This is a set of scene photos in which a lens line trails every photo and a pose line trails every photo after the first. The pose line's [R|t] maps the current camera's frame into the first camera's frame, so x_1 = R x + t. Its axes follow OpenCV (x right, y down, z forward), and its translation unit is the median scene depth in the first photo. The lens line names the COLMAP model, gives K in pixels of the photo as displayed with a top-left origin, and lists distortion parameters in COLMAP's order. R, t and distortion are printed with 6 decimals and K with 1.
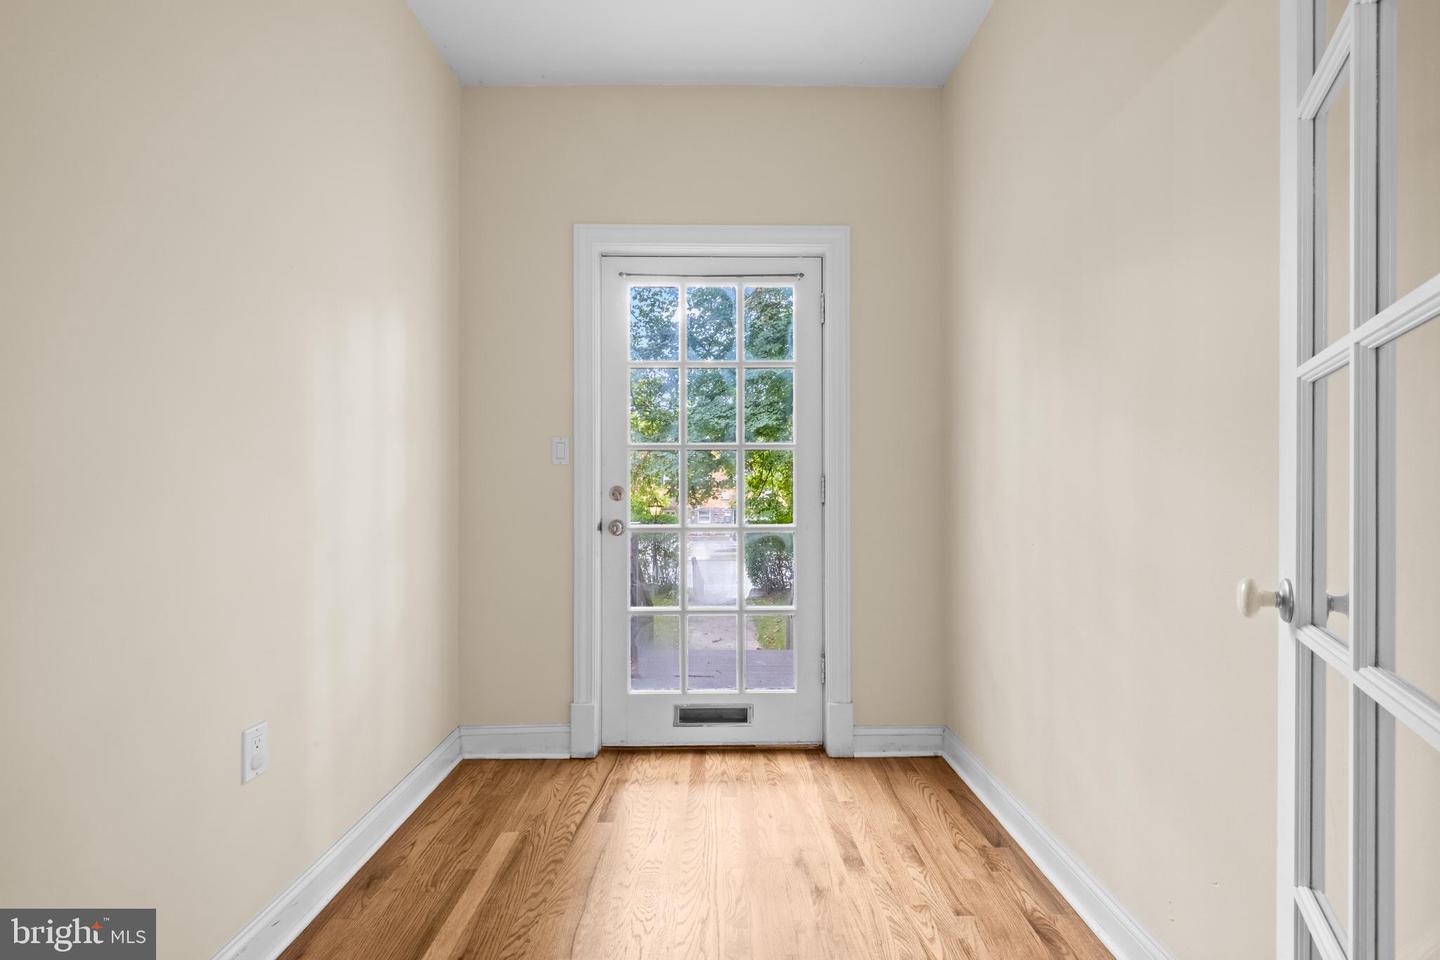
lens RADIAL K [[626.4, 0, 714.1], [0, 626.4, 475.8], [0, 0, 1]] dist [-0.013892, -0.000298]
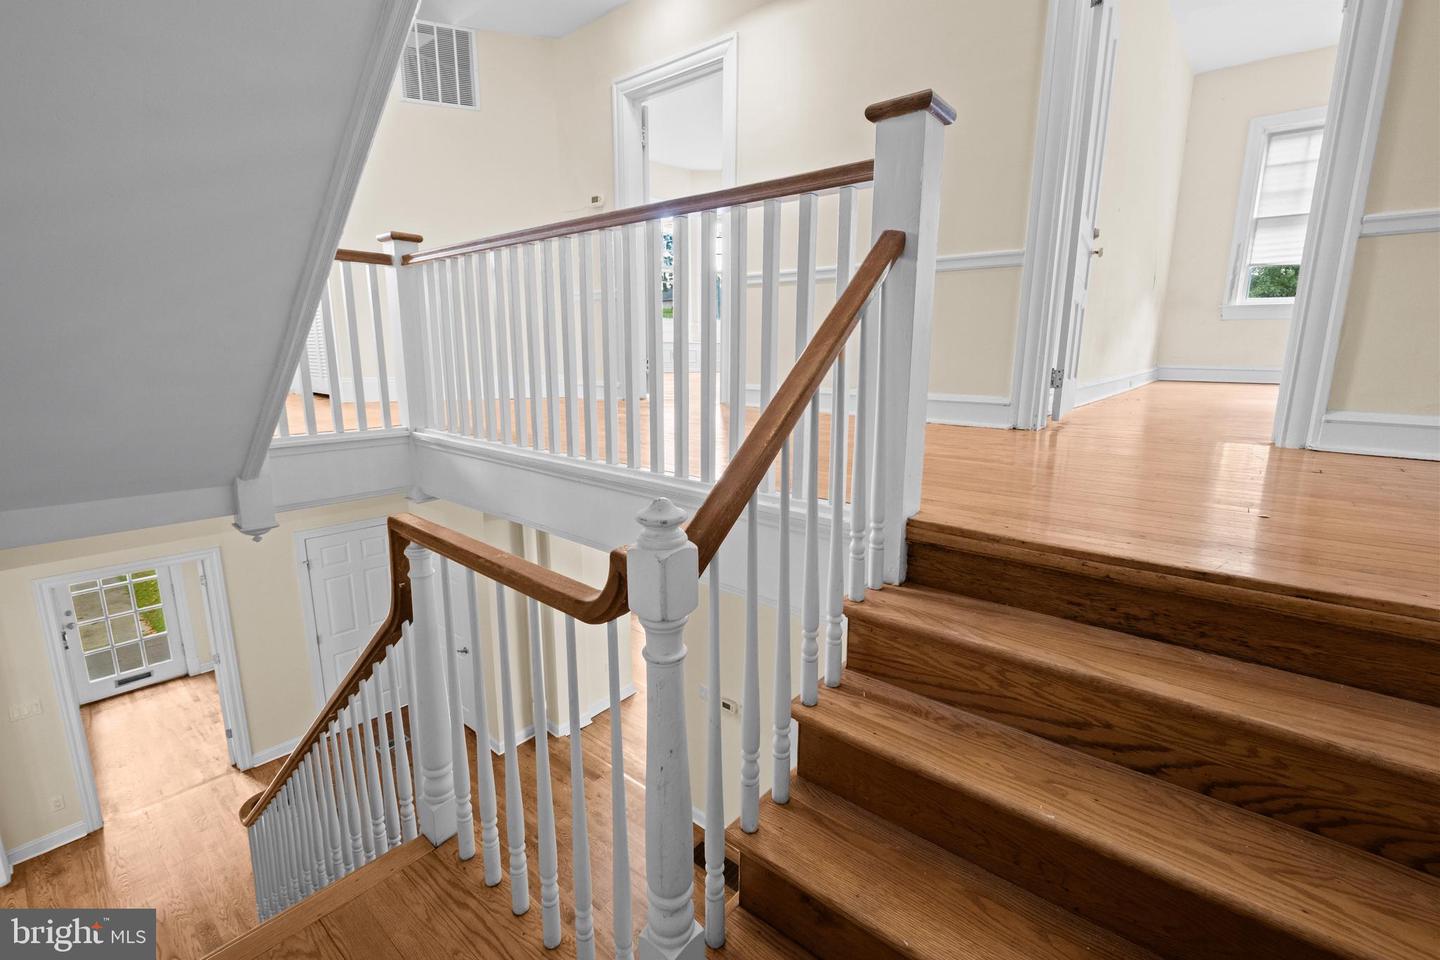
lens RADIAL K [[626.4, 0, 720.3], [0, 626.4, 473.6], [0, 0, 1]] dist [-0.013892, -0.000298]
pose [[0.652309, -0.133820, 0.746047, -0.231012], [-0.012685, 0.982226, 0.187275, -1.054529], [-0.757847, -0.131624, 0.639017, -2.592542]]
